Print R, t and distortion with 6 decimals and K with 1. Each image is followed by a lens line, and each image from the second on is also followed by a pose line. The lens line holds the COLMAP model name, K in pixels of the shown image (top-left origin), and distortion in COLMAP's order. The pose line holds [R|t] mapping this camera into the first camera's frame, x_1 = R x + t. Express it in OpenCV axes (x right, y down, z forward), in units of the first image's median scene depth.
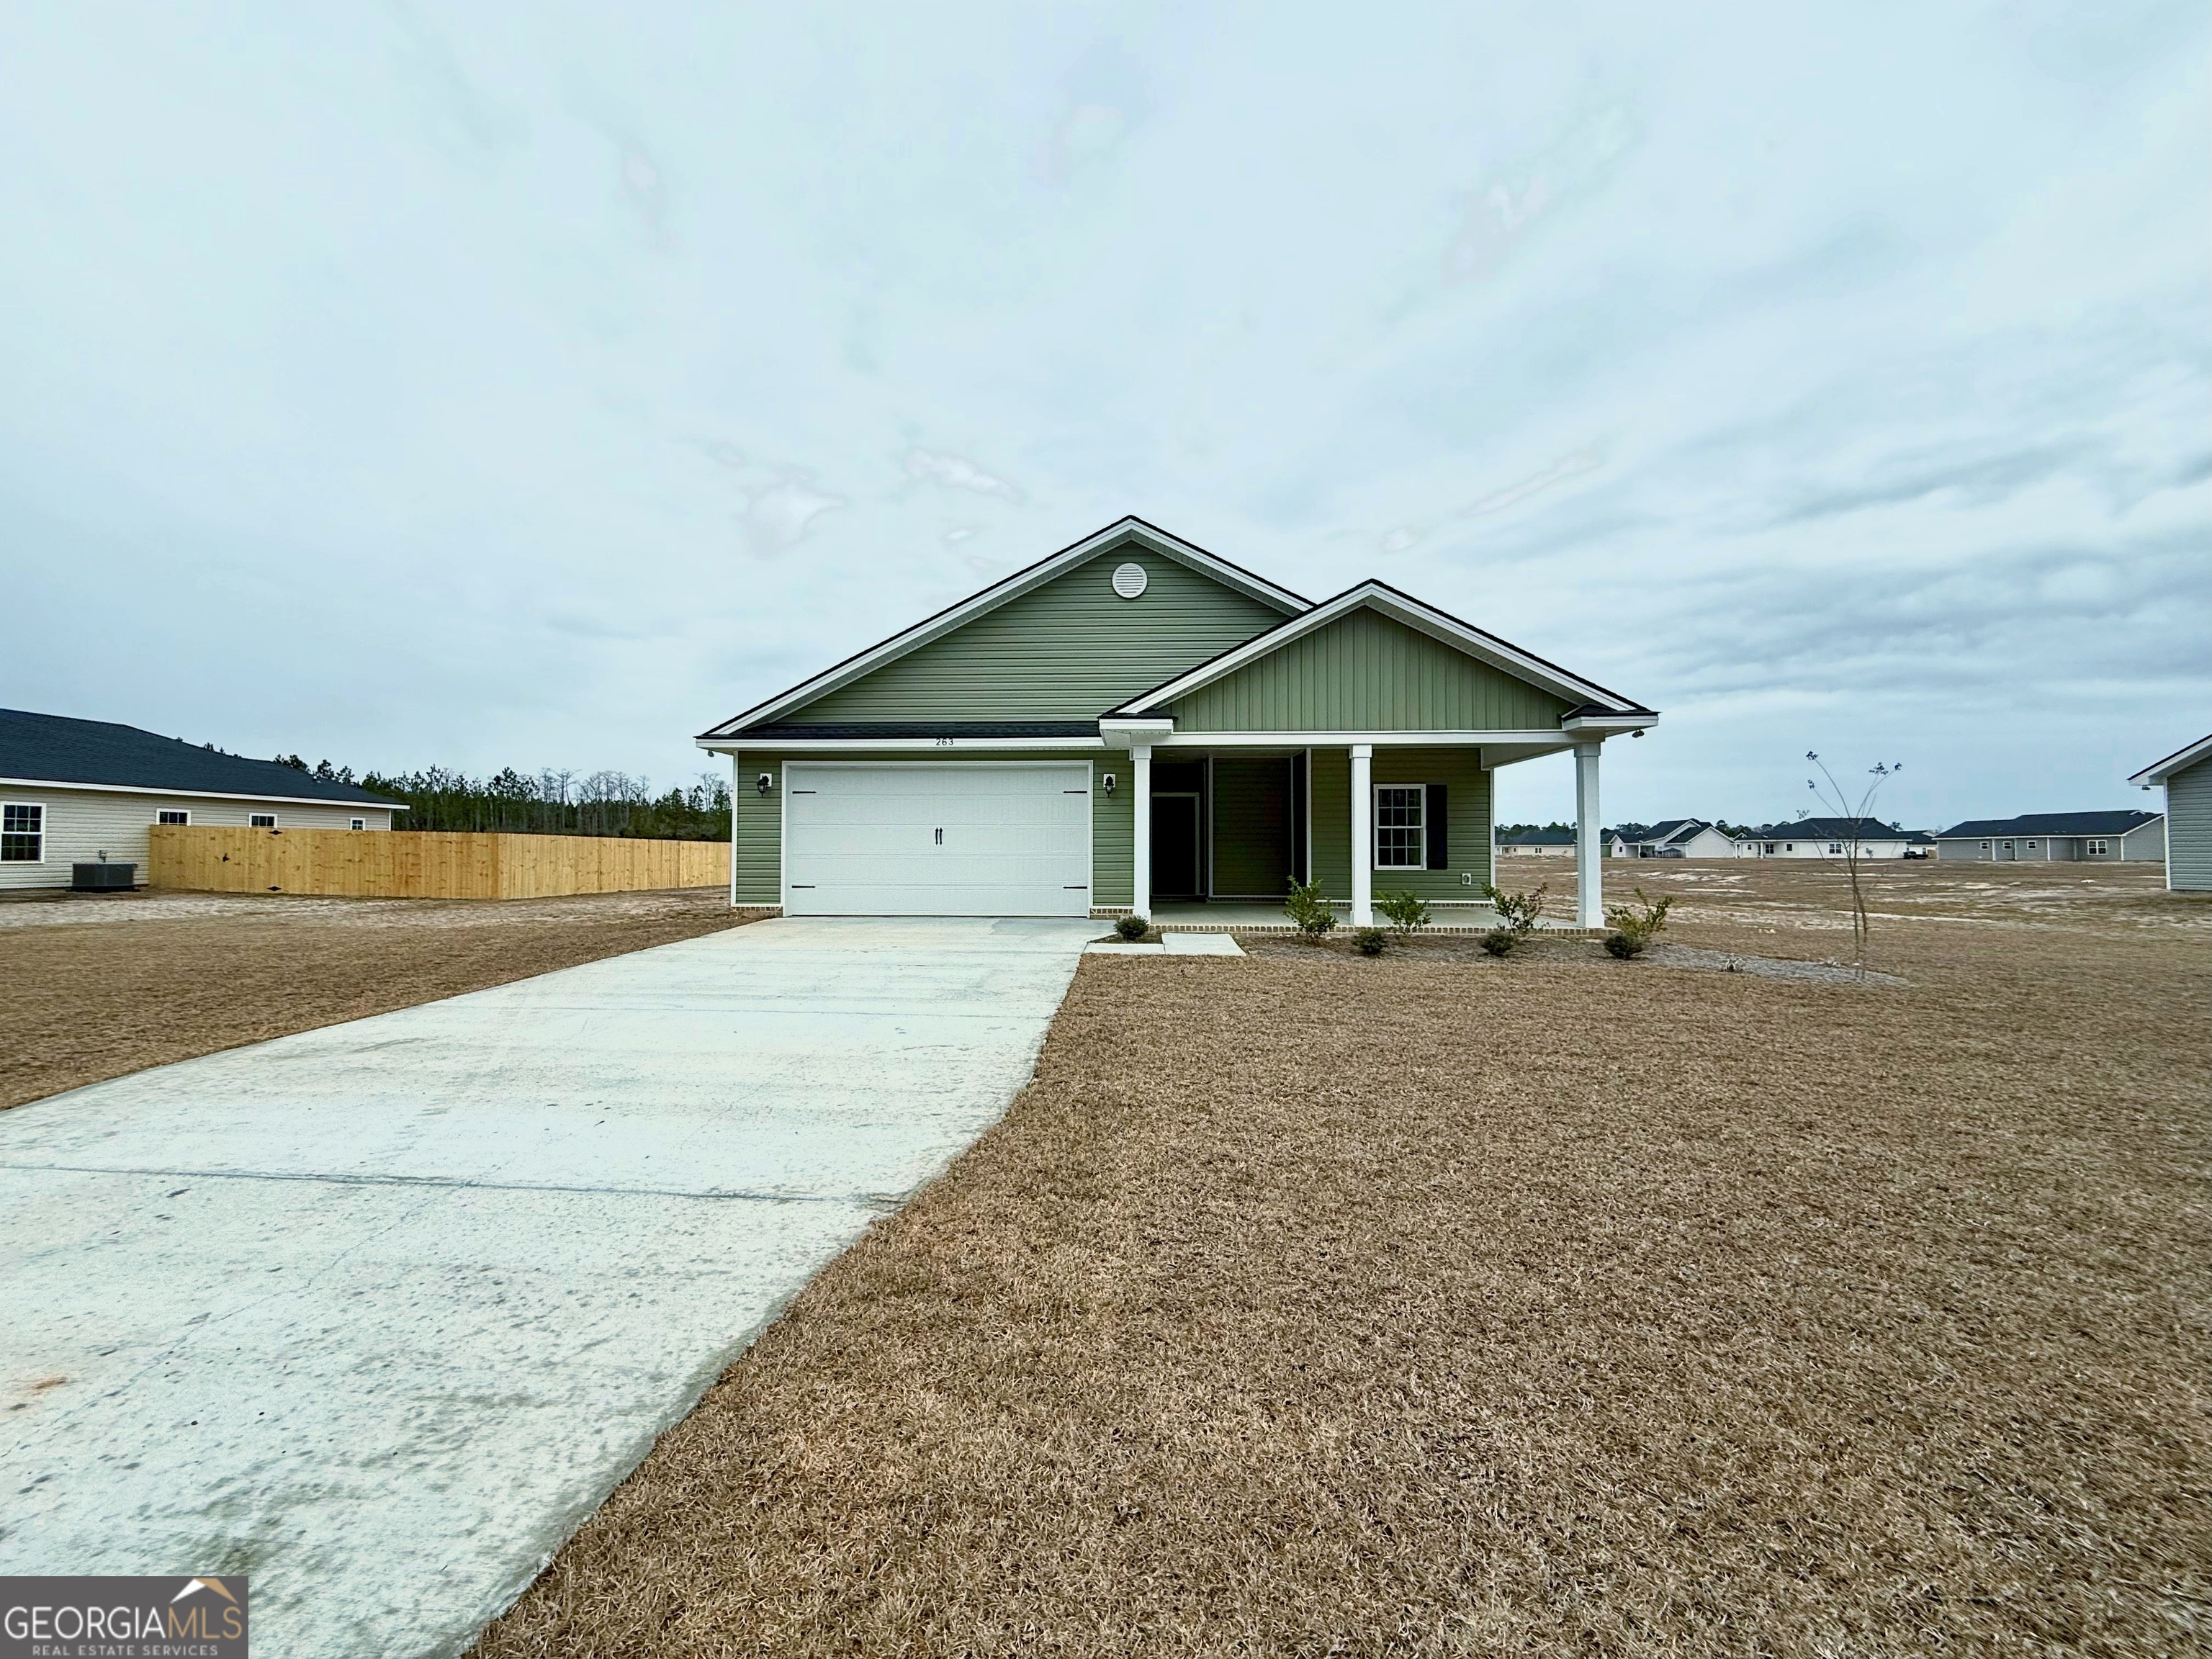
lens RADIAL K [[882.3, 0, 1099.9], [0, 882.3, 825.7], [0, 0, 1]] dist [-0.000458, 0.000352]
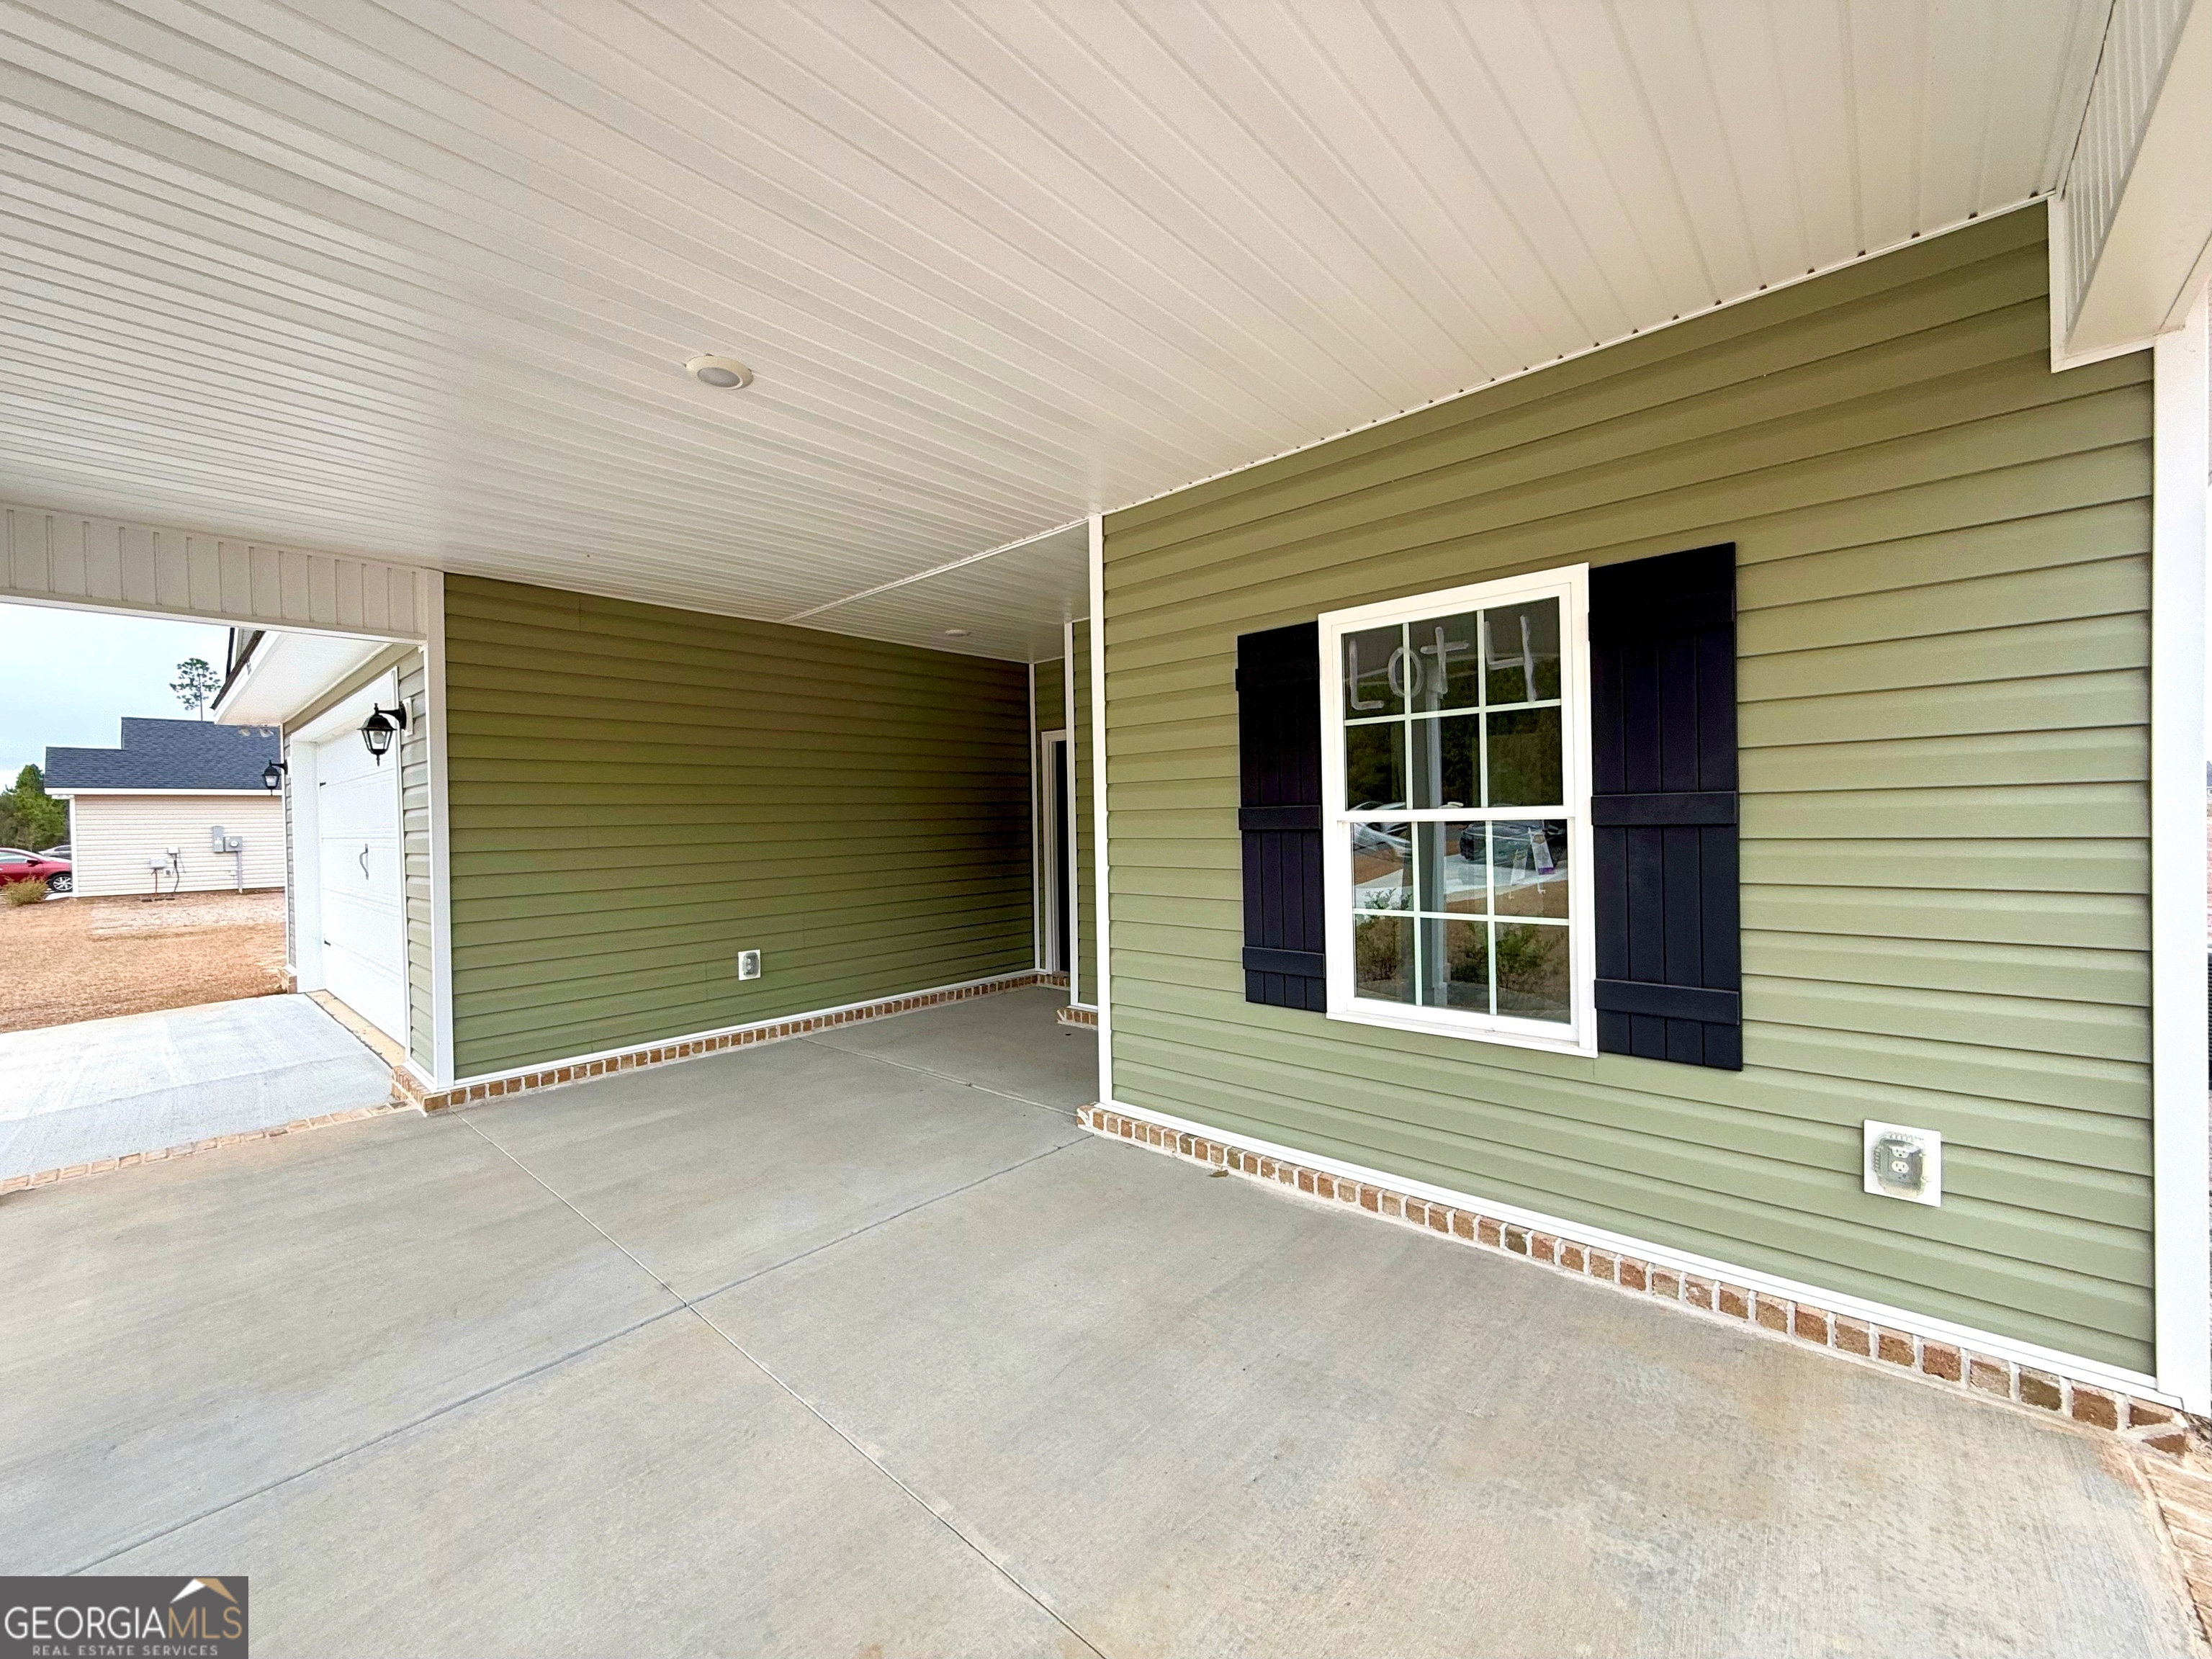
lens RADIAL K [[882.3, 0, 1099.9], [0, 882.3, 825.7], [0, 0, 1]] dist [-0.000458, 0.000352]
pose [[0.767832, -0.012703, -0.640525, 0.442438], [0.043026, 0.998569, 0.031774, -0.005571], [0.639205, -0.051956, 0.767280, 0.876560]]
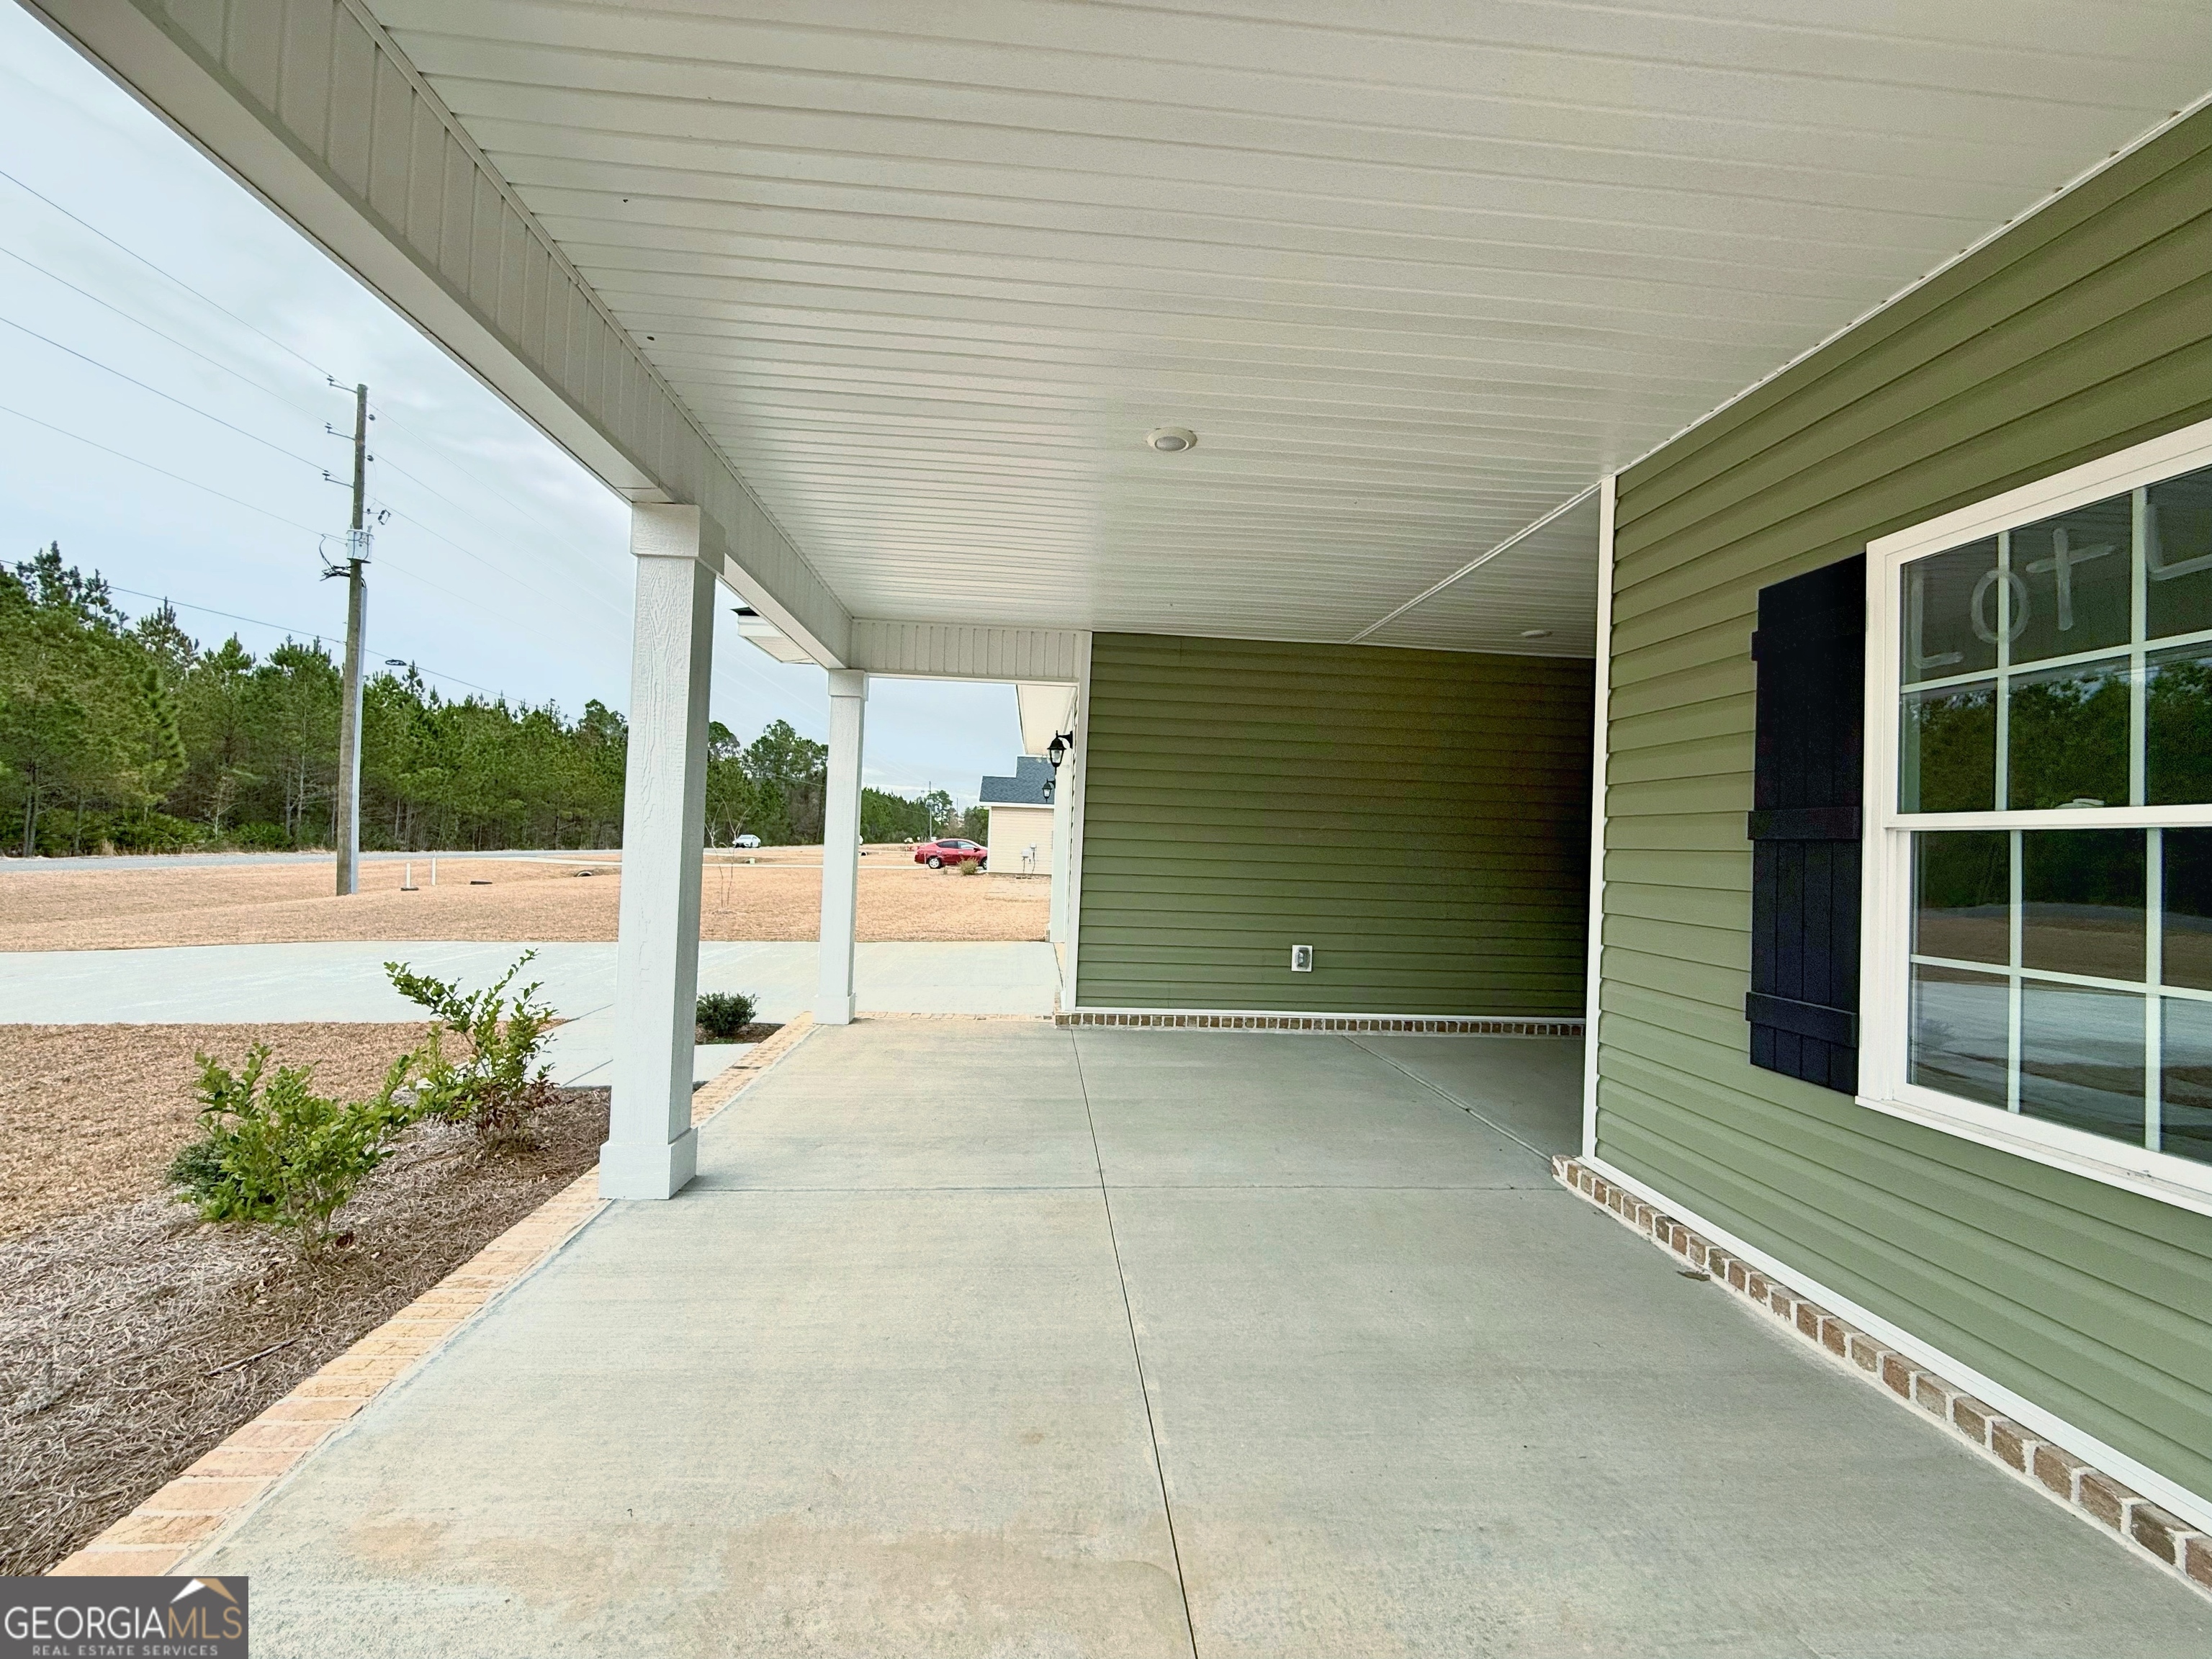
lens RADIAL K [[882.3, 0, 1099.9], [0, 882.3, 825.7], [0, 0, 1]] dist [-0.000458, 0.000352]
pose [[0.117056, -0.017492, -0.992971, 0.487676], [-0.004229, 0.999827, -0.018112, 0.006296], [0.993116, 0.006319, 0.116962, 0.929275]]
